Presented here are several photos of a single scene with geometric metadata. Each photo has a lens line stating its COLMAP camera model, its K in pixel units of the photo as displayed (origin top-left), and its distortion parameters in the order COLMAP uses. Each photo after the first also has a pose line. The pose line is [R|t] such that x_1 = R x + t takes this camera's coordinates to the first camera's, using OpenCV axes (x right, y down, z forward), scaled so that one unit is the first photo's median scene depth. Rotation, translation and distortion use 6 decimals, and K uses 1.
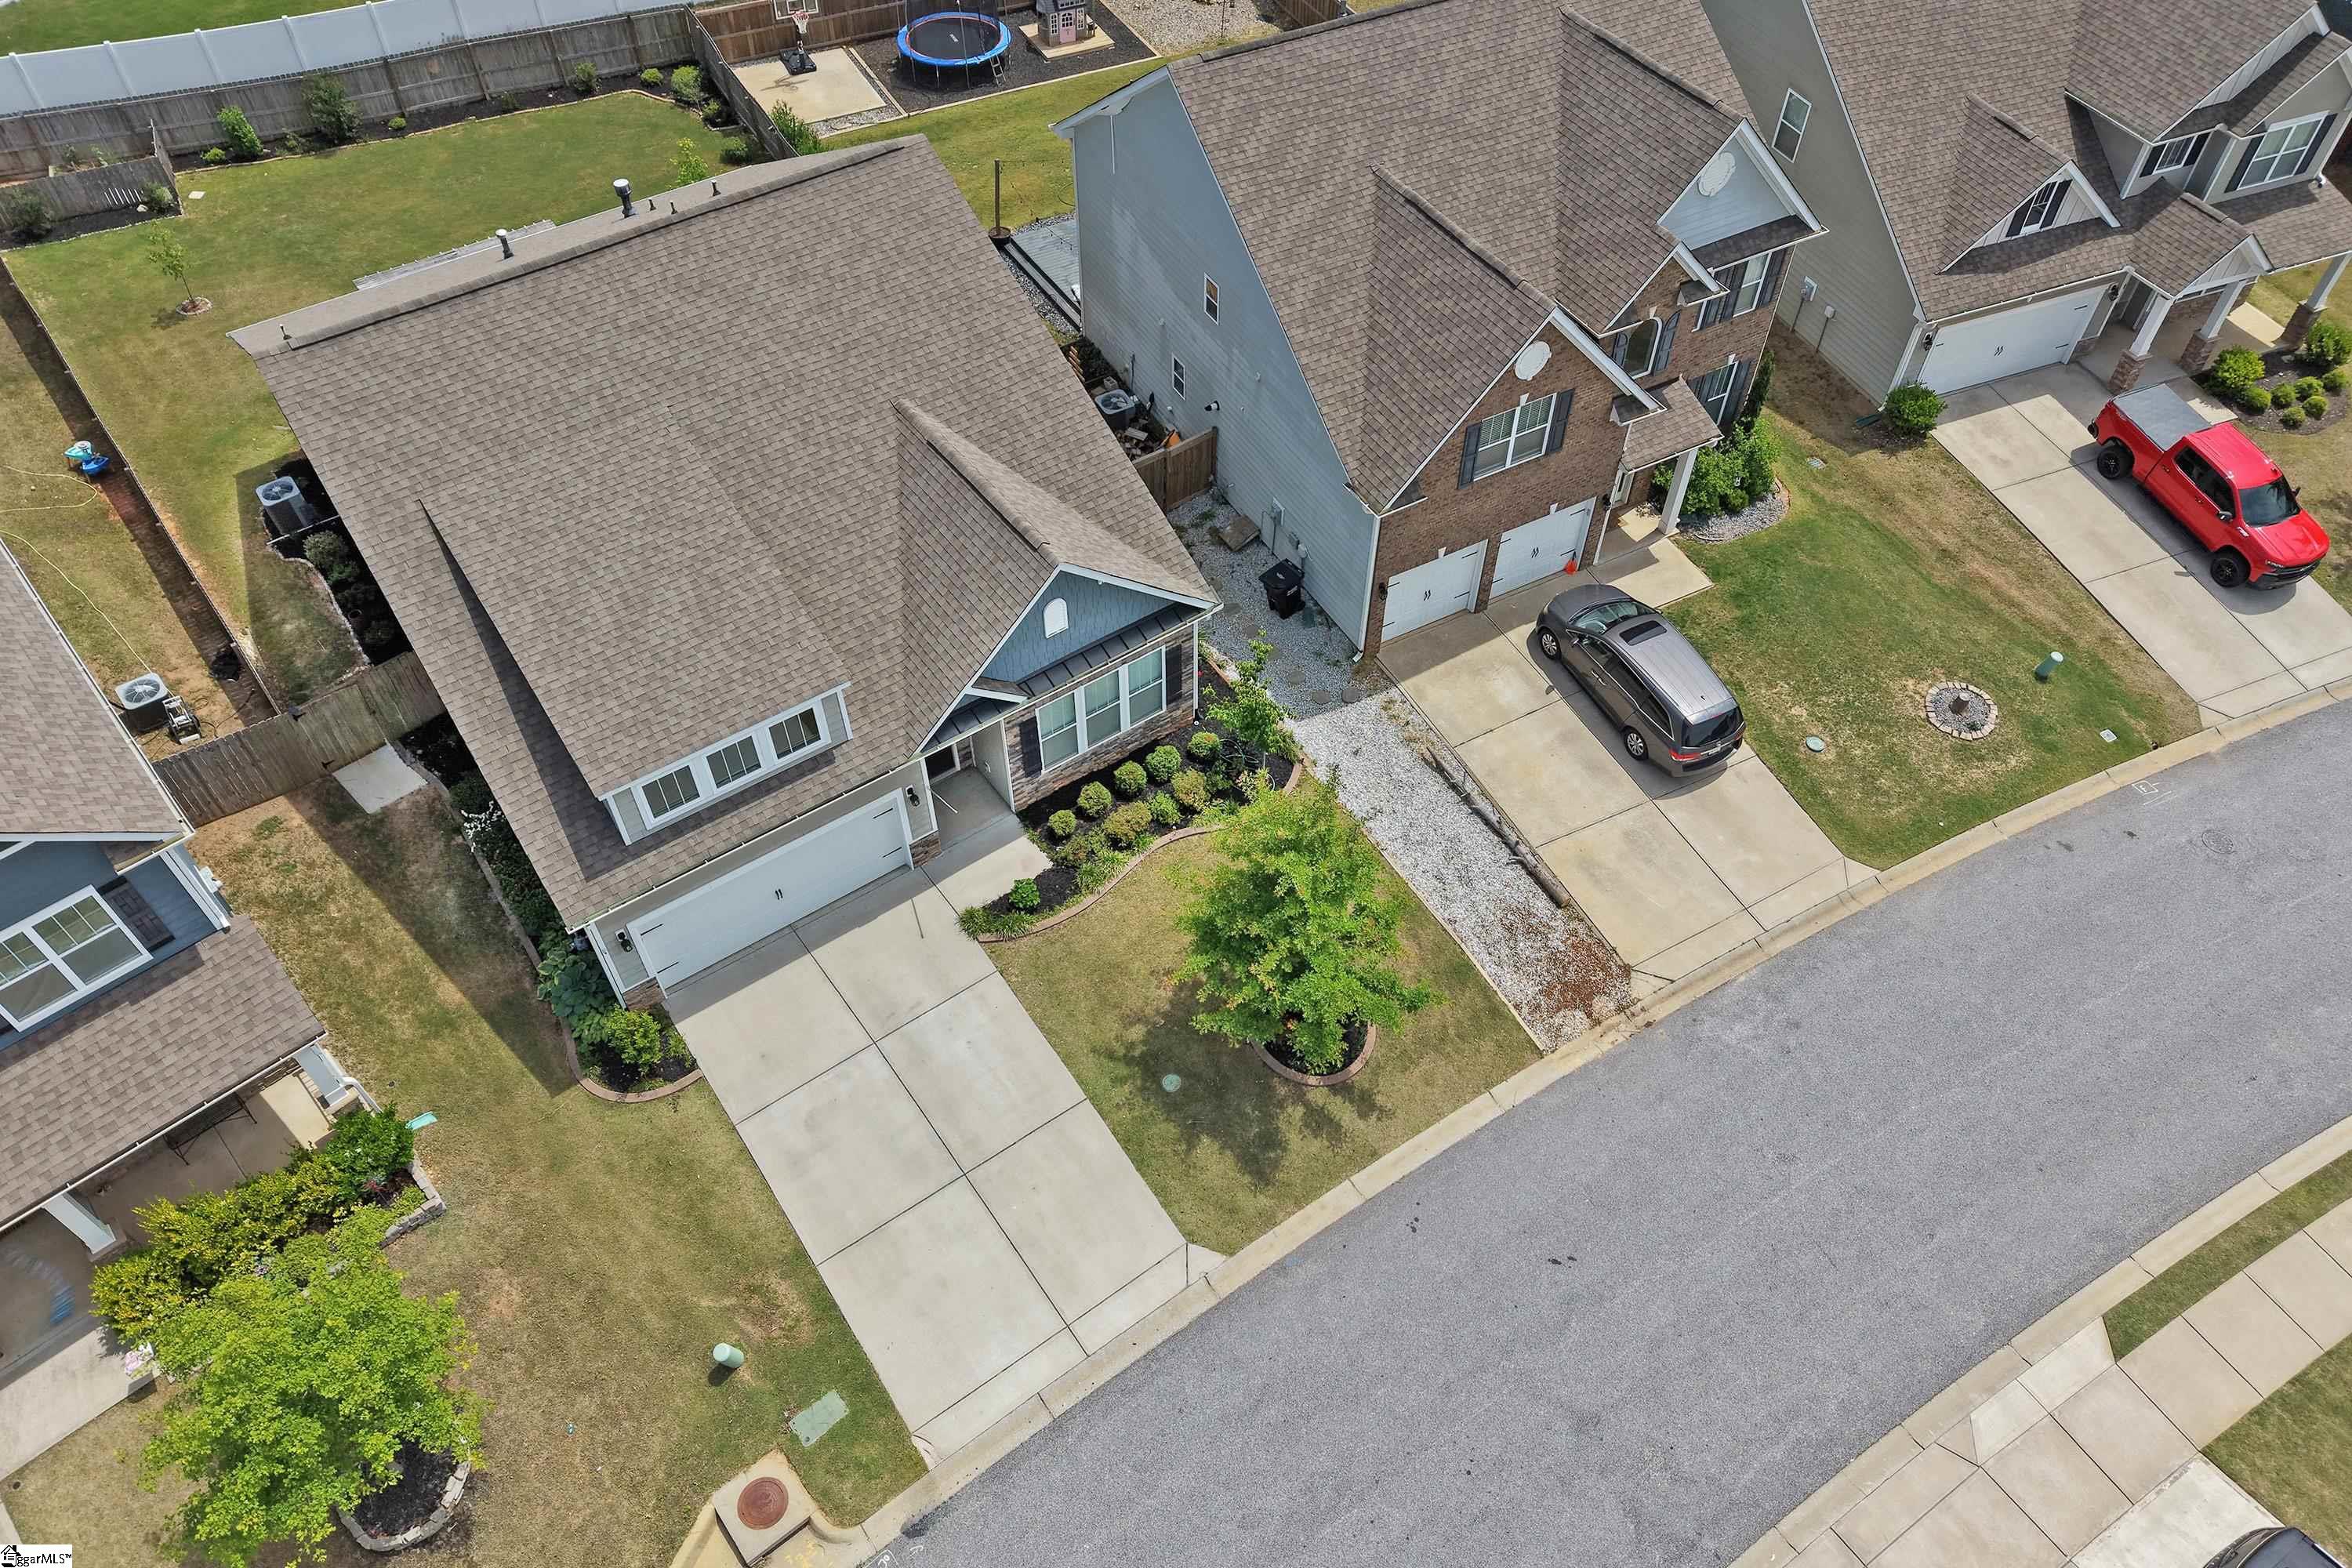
lens RADIAL K [[1594.0, 0, 1176.0], [0, 1594.0, 784.0], [0, 0, 1]] dist [0.064314, -0.084950]
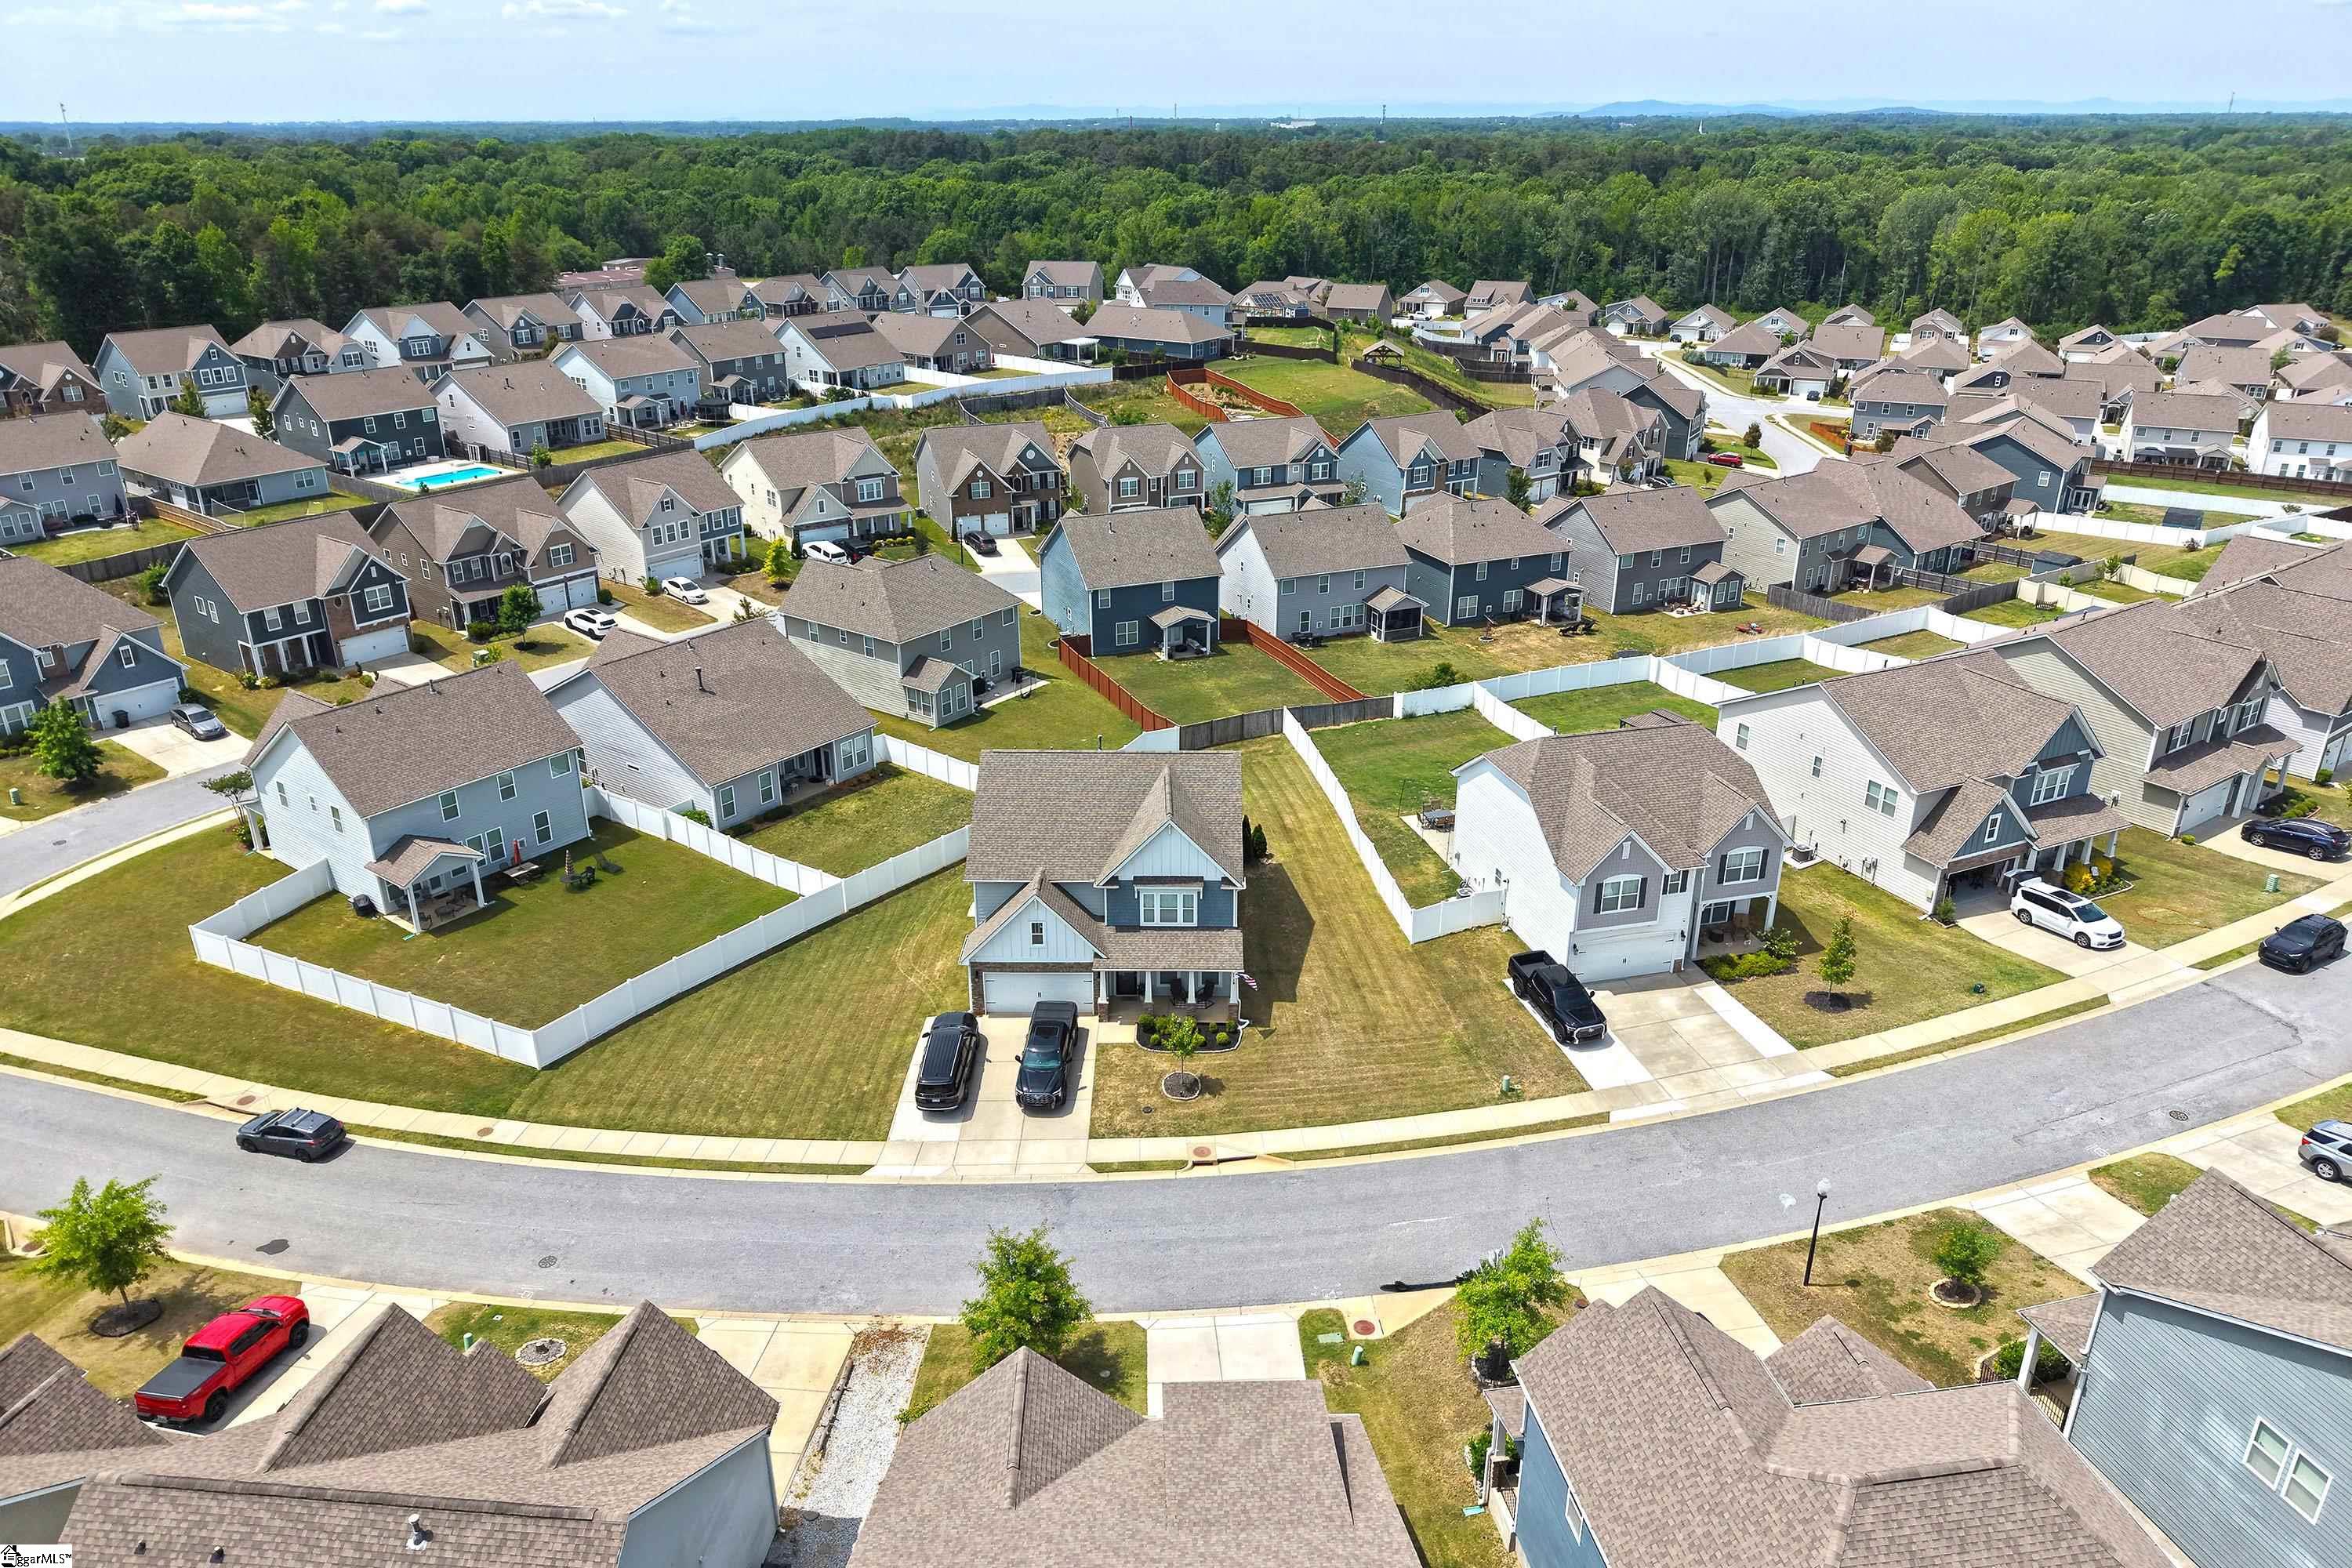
lens RADIAL K [[1563.6, 0, 1172.6], [0, 1563.6, 770.7], [0, 0, 1]] dist [0.024032, -0.021625]
pose [[-0.830554, -0.216583, 0.513100, -0.924499], [0.410989, 0.383398, 0.827100, -1.700401], [-0.375857, 0.897830, -0.229419, 0.798272]]
